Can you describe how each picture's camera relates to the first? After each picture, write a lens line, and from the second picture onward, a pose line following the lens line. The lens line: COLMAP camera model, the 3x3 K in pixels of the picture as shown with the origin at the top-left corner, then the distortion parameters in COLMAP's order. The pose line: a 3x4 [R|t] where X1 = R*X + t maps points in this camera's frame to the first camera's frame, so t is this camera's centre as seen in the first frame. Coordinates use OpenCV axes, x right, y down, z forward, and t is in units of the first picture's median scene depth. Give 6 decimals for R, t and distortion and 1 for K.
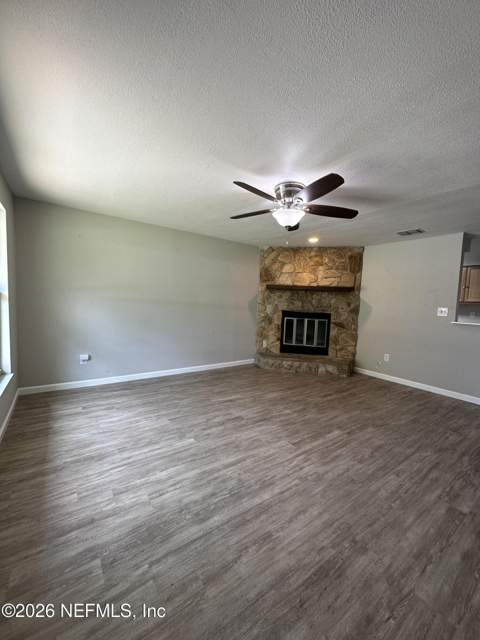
lens RADIAL K [[255.3, 0, 241.1], [0, 255.3, 321.2], [0, 0, 1]] dist [-0.004360, 0.000232]
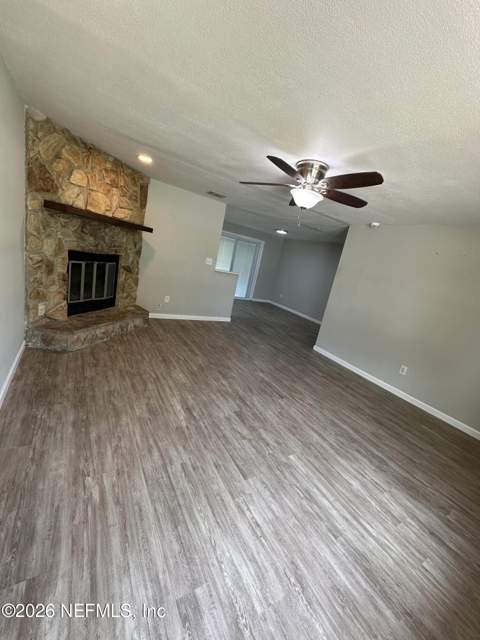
lens RADIAL K [[255.3, 0, 240.9], [0, 255.3, 319.0], [0, 0, 1]] dist [-0.004360, 0.000232]
pose [[0.081831, -0.259690, 0.962219, -0.729368], [-0.118981, 0.956007, 0.268132, -0.163743], [-0.989519, -0.136428, 0.047333, 0.935312]]
